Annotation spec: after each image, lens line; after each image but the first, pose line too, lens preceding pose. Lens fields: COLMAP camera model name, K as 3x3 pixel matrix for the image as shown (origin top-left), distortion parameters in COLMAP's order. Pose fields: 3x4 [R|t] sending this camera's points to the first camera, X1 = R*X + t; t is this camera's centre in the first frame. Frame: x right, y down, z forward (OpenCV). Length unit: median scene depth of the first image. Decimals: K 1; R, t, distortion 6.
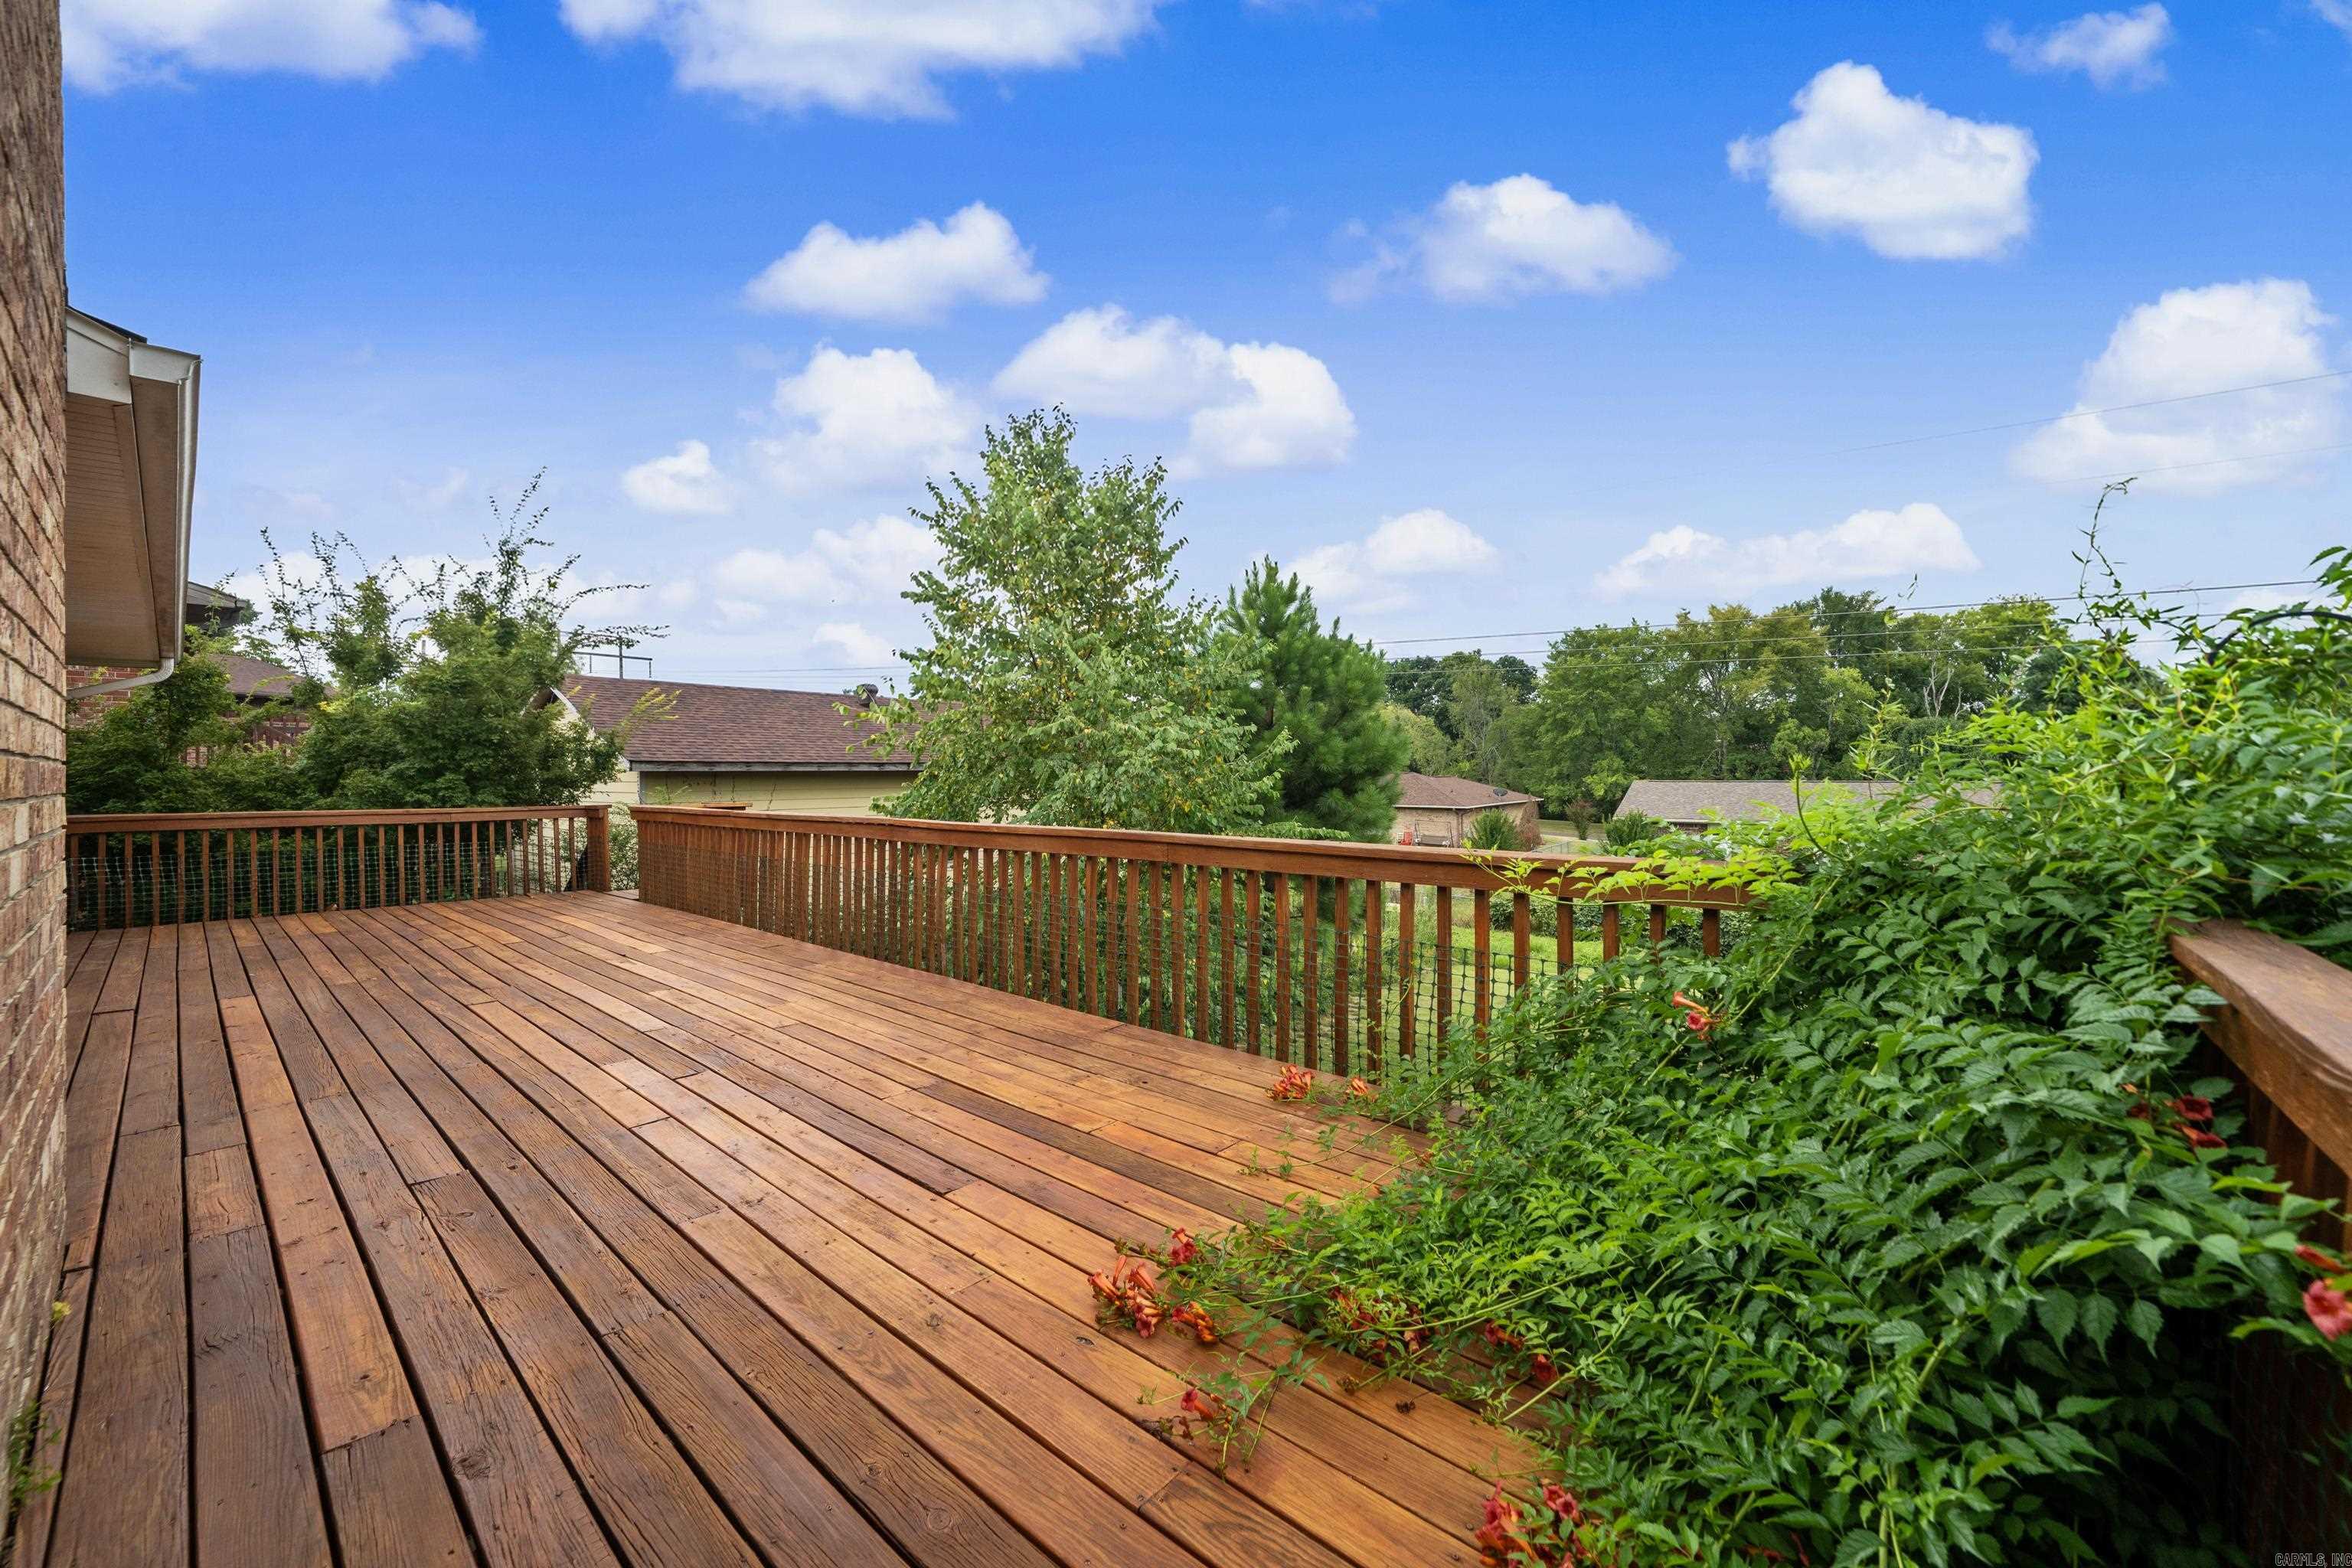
lens RADIAL K [[884.7, 0, 1177.8], [0, 884.7, 776.1], [0, 0, 1]] dist [-0.006552, -0.000175]
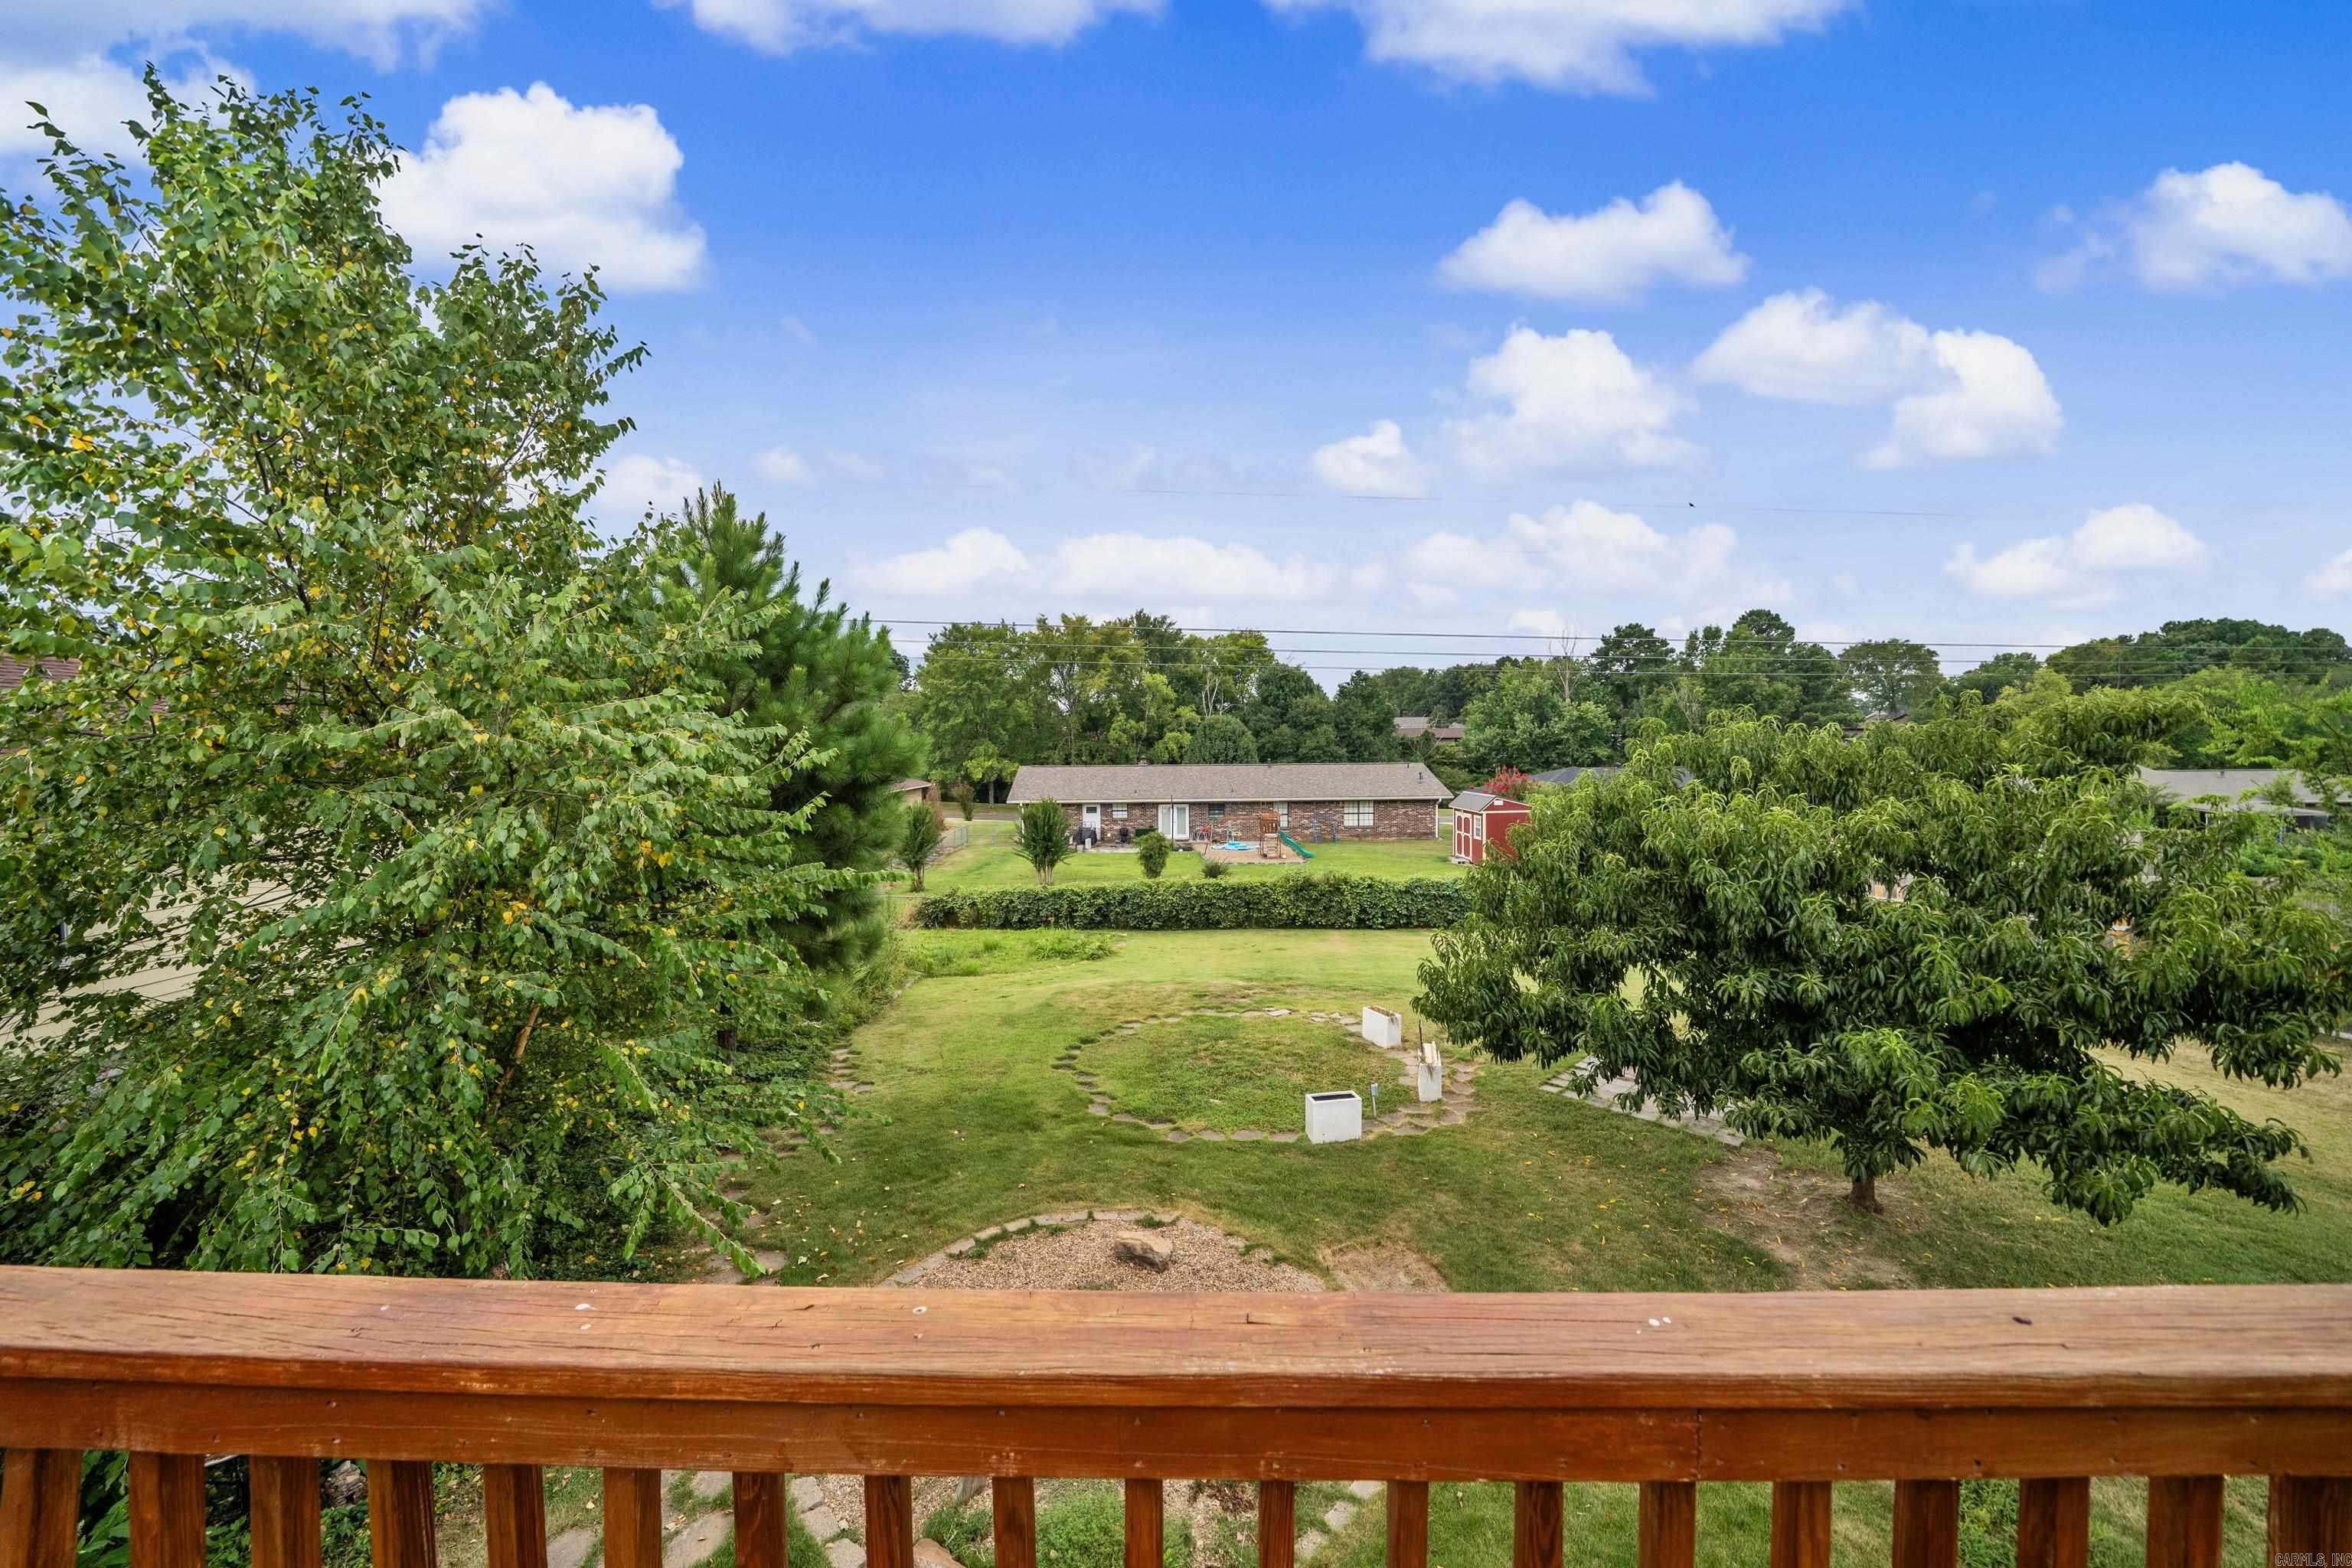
lens RADIAL K [[855.7, 0, 1179.4], [0, 855.7, 774.1], [0, 0, 1]] dist [-0.012744, 0.000208]
pose [[0.763965, -0.019523, 0.644962, -0.065815], [0.007847, 0.999749, 0.020969, -0.022693], [-0.645210, -0.010959, 0.763927, 0.224296]]
